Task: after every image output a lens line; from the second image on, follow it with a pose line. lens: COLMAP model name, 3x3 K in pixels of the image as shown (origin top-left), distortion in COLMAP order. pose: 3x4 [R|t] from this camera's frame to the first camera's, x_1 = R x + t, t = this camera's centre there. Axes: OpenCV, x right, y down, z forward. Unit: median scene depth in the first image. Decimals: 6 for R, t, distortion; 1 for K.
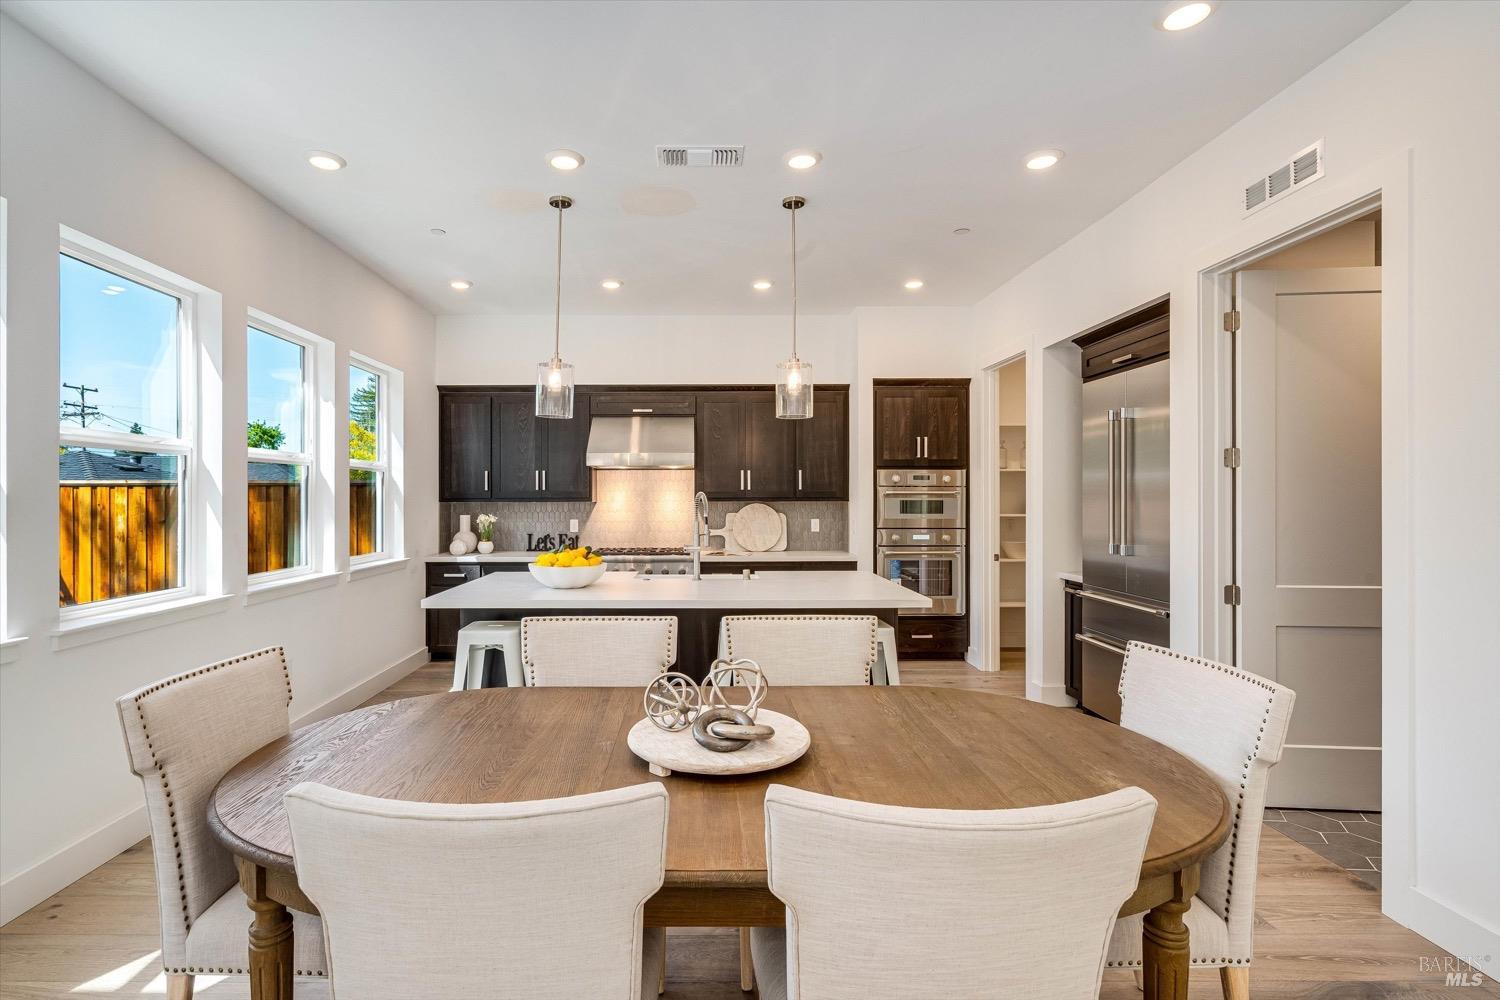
lens RADIAL K [[673.2, 0, 757.1], [0, 673.2, 498.0], [0, 0, 1]] dist [-0.001132, 0.000156]
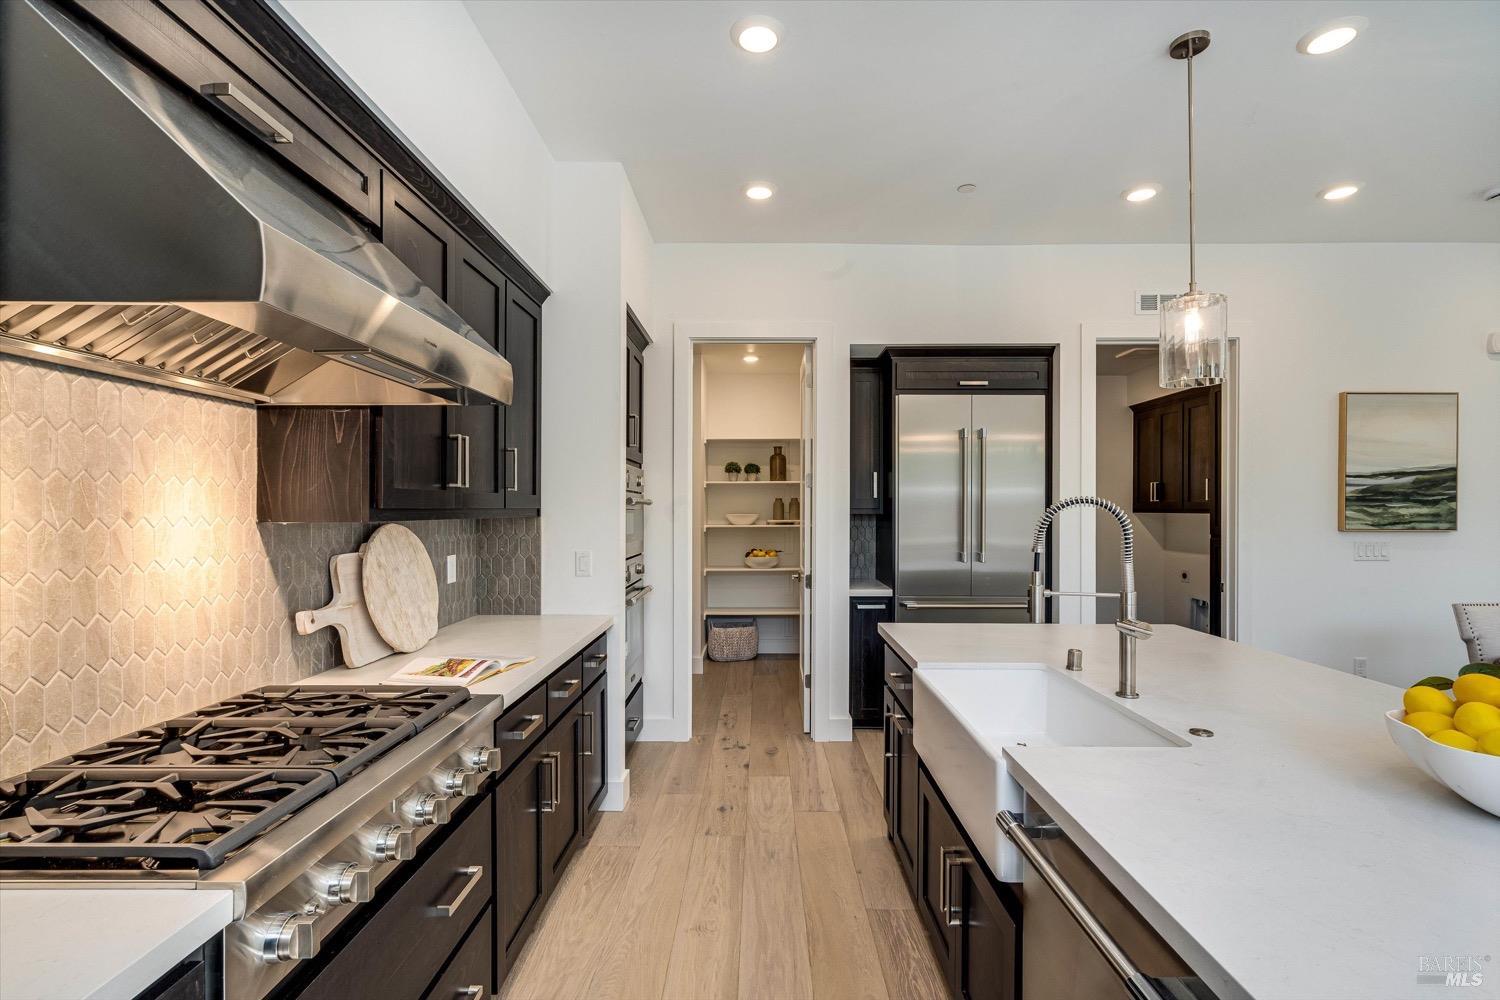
lens RADIAL K [[687.4, 0, 756.1], [0, 687.4, 510.4], [0, 0, 1]] dist [-0.000781, 0.000861]
pose [[0.072352, -0.002915, 0.997375, -0.580236], [-0.002900, 0.999991, 0.003133, -0.000894], [-0.997375, -0.003119, 0.072343, 1.255521]]
